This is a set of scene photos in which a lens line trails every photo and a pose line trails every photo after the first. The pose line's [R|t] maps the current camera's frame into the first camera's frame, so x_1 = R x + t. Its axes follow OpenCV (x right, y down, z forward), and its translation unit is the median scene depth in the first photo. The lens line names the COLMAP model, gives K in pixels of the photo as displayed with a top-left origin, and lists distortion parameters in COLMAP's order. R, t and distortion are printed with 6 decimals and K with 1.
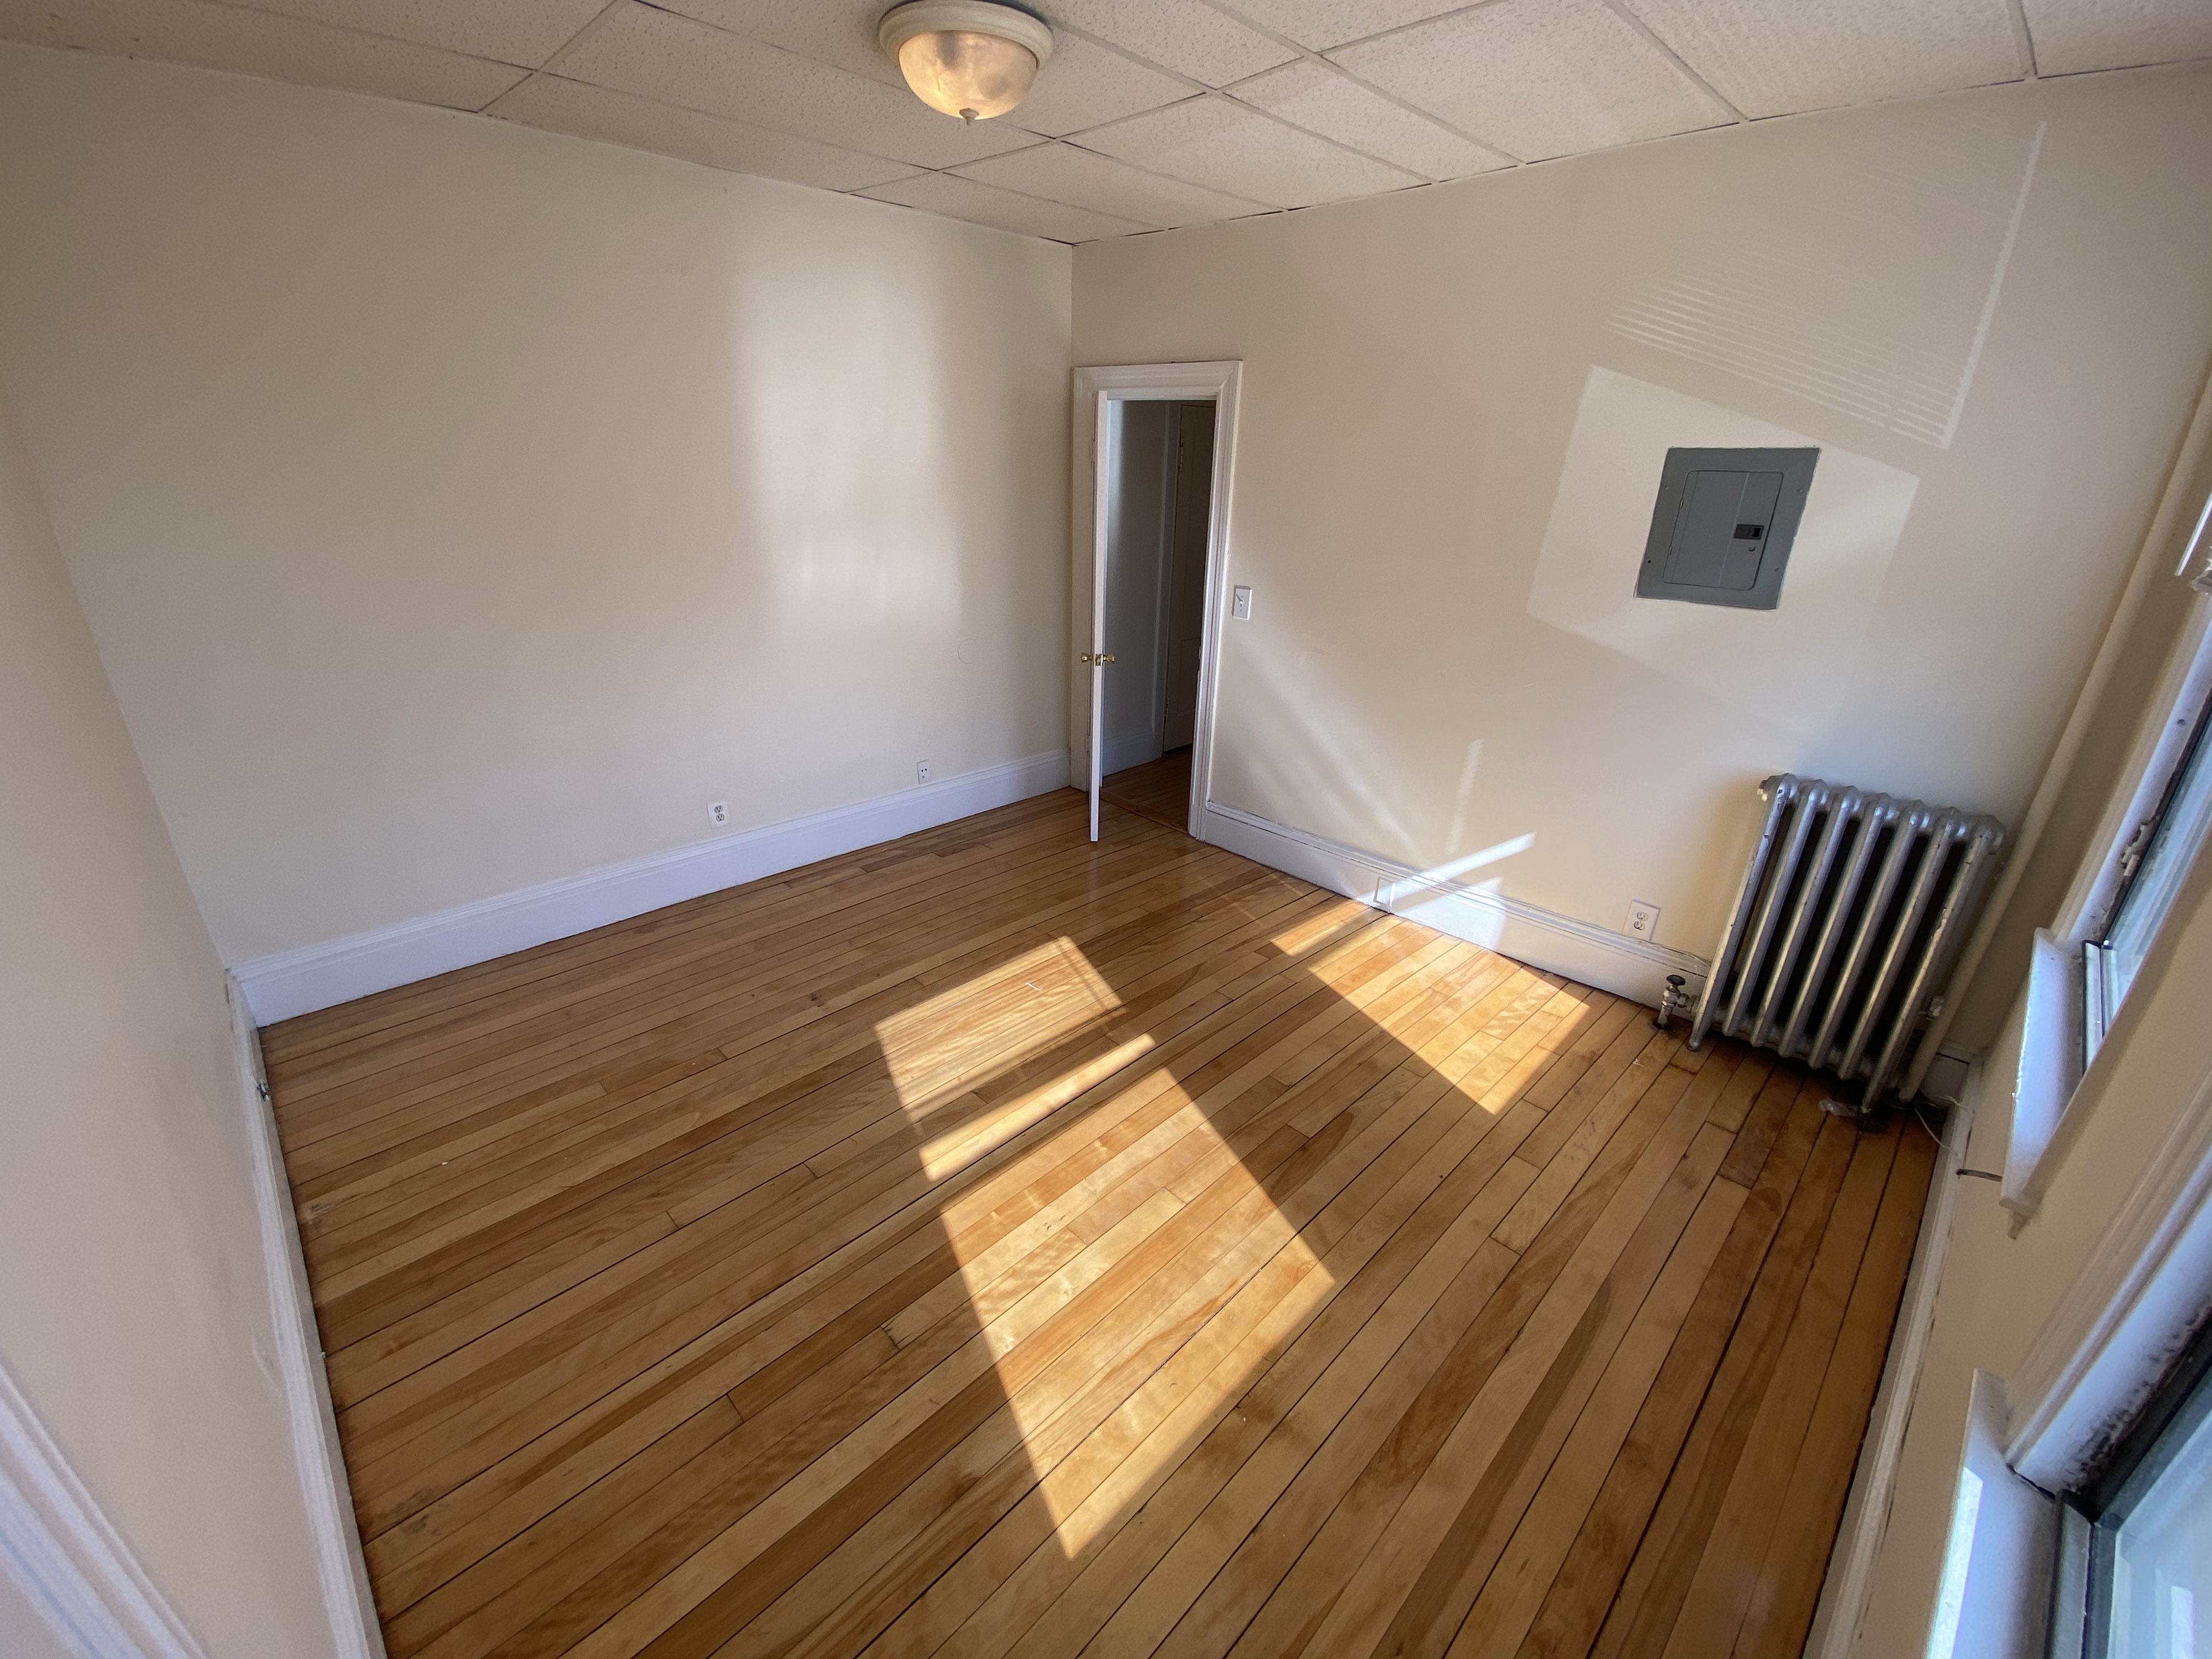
lens RADIAL K [[896.3, 0, 1107.0], [0, 896.3, 840.4], [0, 0, 1]] dist [-0.000838, -0.000413]
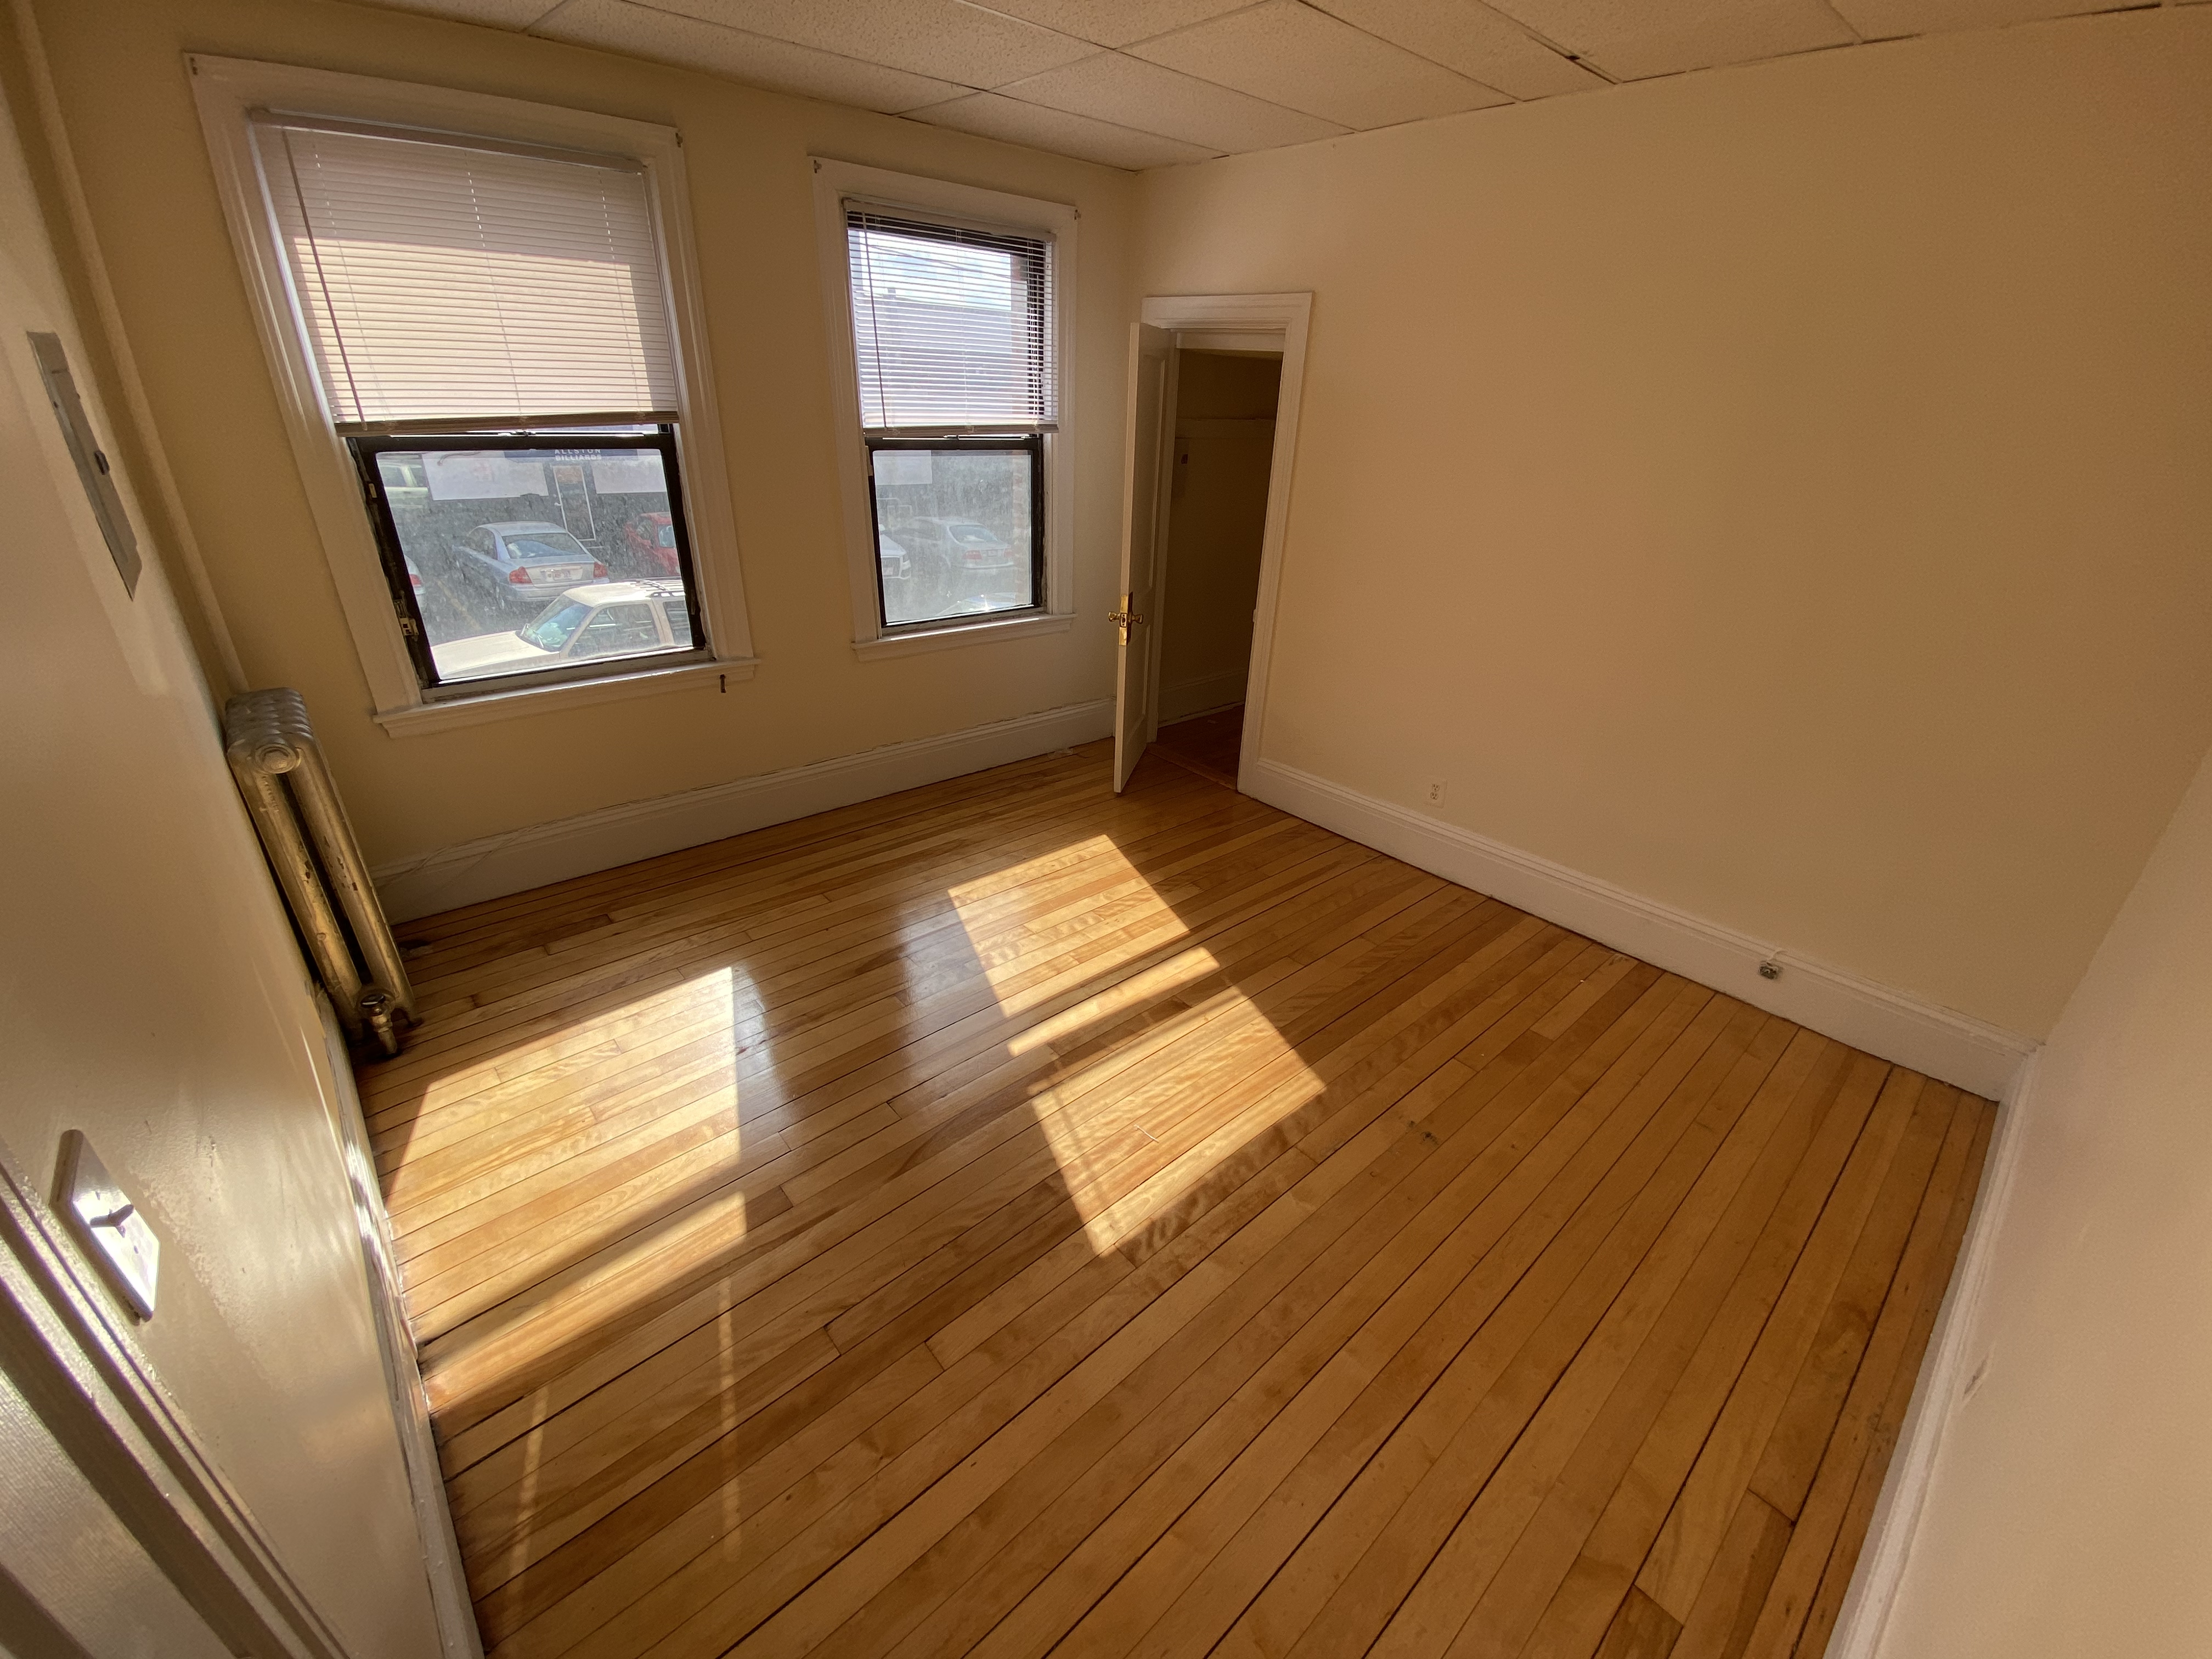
lens RADIAL K [[896.3, 0, 1103.3], [0, 896.3, 839.6], [0, 0, 1]] dist [-0.000838, -0.000413]
pose [[-0.997181, -0.070876, 0.024619, -0.053436], [-0.027752, 0.653266, 0.756620, -0.615577], [-0.069708, 0.753804, -0.653391, 1.449322]]
